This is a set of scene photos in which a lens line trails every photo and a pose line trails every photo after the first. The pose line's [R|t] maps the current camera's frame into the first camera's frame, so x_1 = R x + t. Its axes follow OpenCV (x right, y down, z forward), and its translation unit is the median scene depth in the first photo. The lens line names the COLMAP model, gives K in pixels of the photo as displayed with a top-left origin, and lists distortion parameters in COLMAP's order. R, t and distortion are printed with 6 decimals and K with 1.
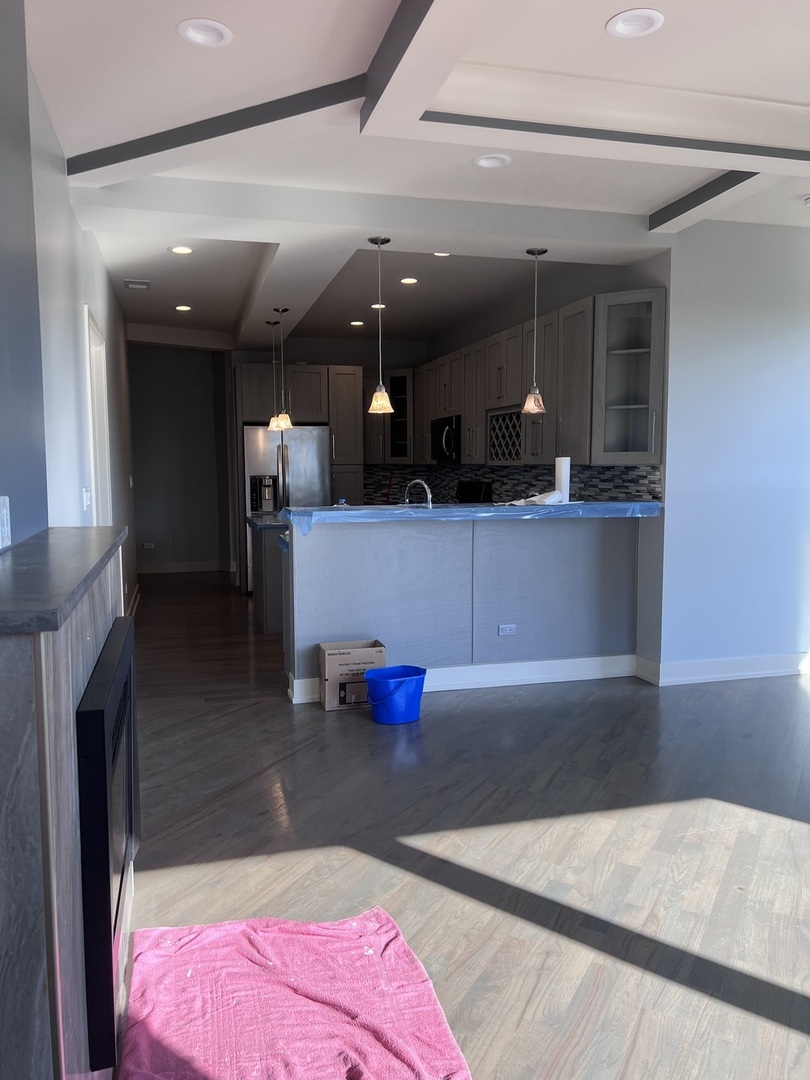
lens RADIAL K [[812.1, 0, 404.6], [0, 812.1, 539.1], [0, 0, 1]] dist [-0.001310, -0.002776]
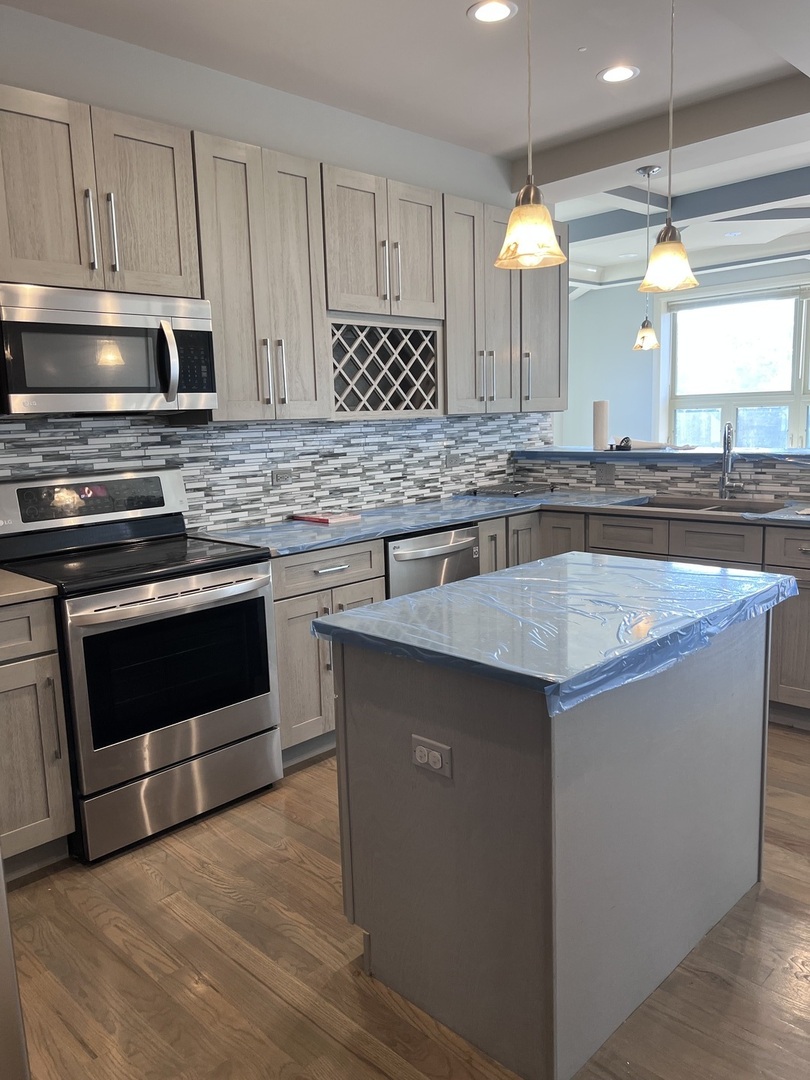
lens RADIAL K [[812.1, 0, 404.7], [0, 812.1, 539.7], [0, 0, 1]] dist [-0.001310, -0.002776]
pose [[-0.496094, -0.115900, 0.860499, -0.453626], [0.113674, 0.973851, 0.196703, -0.138983], [-0.860796, 0.195400, -0.469947, 1.483083]]
